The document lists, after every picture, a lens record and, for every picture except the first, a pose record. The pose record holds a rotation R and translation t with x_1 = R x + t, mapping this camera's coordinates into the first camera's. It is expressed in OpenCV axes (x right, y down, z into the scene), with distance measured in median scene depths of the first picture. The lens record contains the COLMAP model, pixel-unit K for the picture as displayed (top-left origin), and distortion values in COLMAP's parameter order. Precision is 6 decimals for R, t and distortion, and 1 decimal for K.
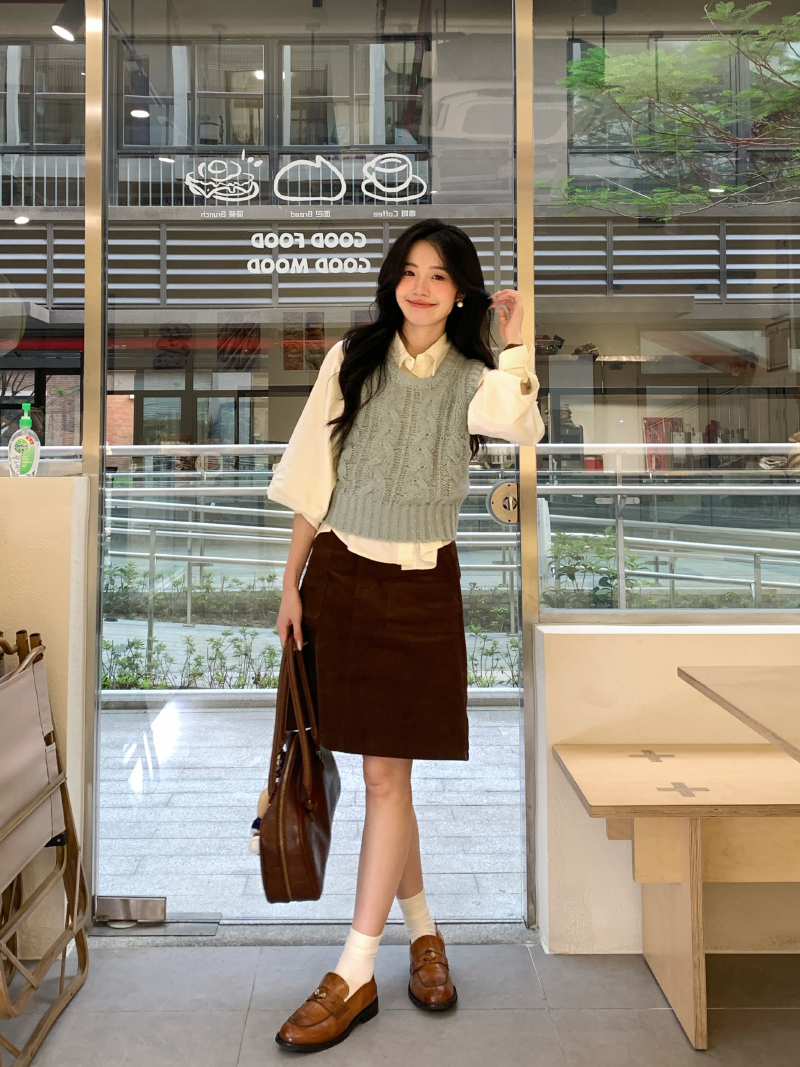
lens RADIAL K [[881.1, 0, 400.0], [0, 881.1, 533.5], [0, 0, 1]] dist [0.009078, 0.008884]
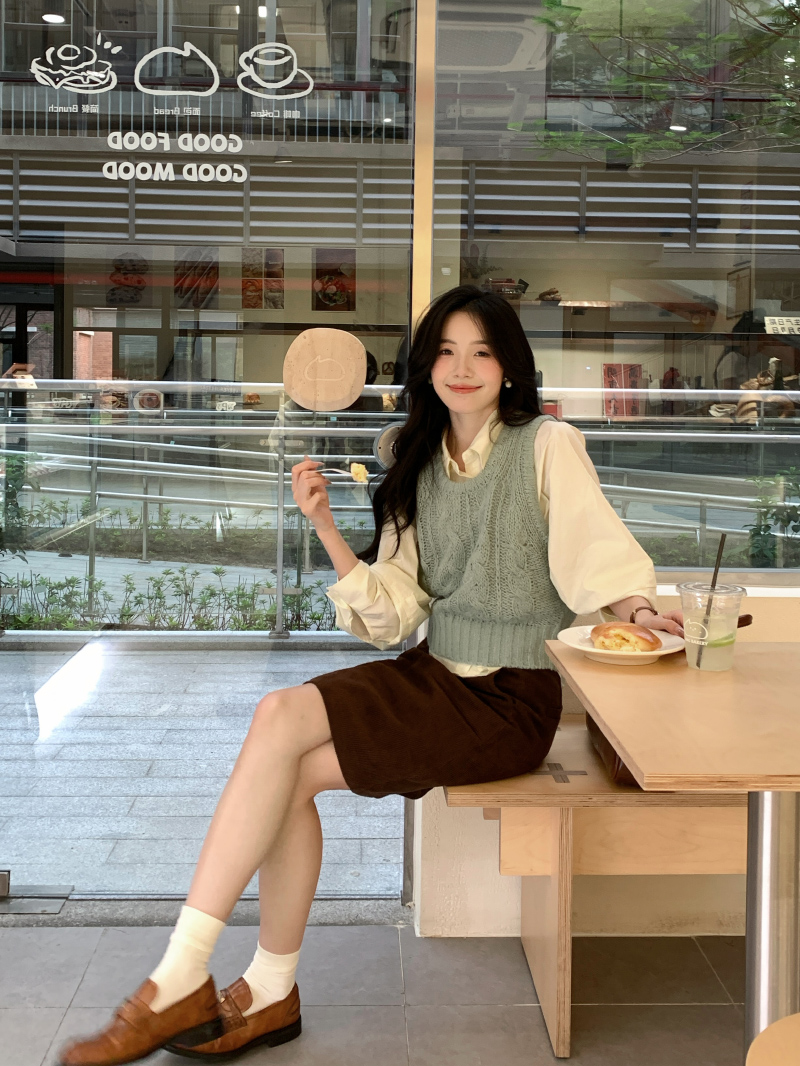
lens RADIAL K [[822.1, 0, 400.0], [0, 822.1, 533.0], [0, 0, 1]] dist [0.033069, -0.035972]
pose [[0.999788, 0.016574, 0.012215, 0.095261], [-0.017426, 0.997156, 0.073321, -0.007284], [-0.010965, -0.073518, 0.997234, 0.121209]]
